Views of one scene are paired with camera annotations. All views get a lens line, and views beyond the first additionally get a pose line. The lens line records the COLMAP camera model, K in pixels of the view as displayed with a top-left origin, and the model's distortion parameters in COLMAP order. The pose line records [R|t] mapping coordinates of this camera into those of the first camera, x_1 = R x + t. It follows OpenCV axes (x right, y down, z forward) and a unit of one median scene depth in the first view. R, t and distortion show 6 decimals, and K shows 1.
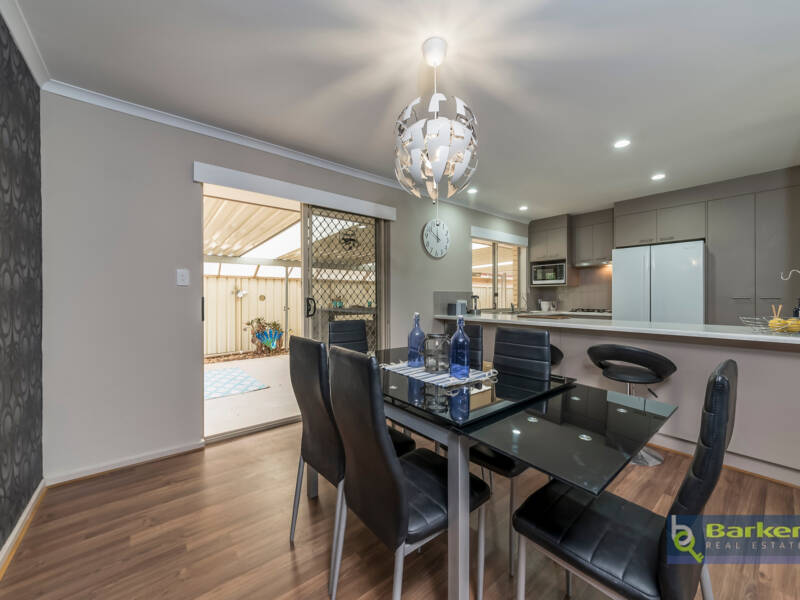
lens RADIAL K [[320.8, 0, 404.0], [0, 320.8, 293.3], [0, 0, 1]] dist [0.004600, 0.000537]
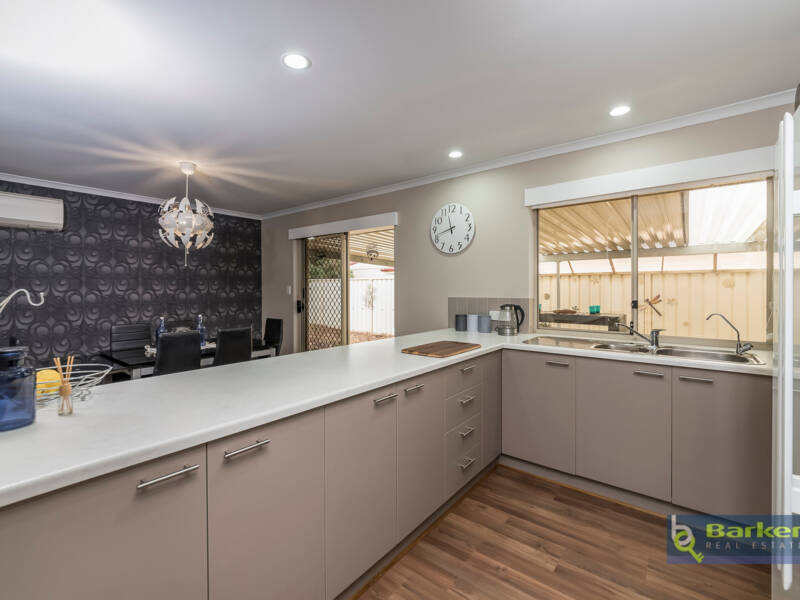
lens RADIAL K [[357.5, 0, 405.0], [0, 357.5, 290.7], [0, 0, 1]] dist [0.000554, -0.000886]
pose [[0.209406, -0.000967, -0.977828, 0.731338], [0.001647, 0.999998, -0.000636, -0.016819], [0.977827, -0.001477, 0.209407, 0.562362]]
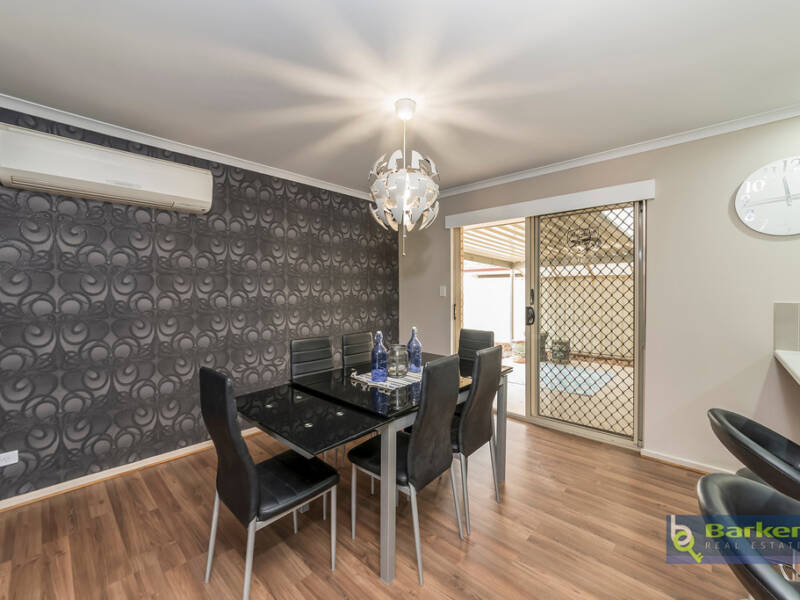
lens RADIAL K [[339.0, 0, 405.1], [0, 339.0, 298.6], [0, 0, 1]] dist [-0.001881, -0.000044]
pose [[0.129211, 0.014710, -0.991508, 0.436601], [-0.001564, 0.999892, 0.014630, -0.015360], [0.991616, -0.000339, 0.129220, 0.267054]]
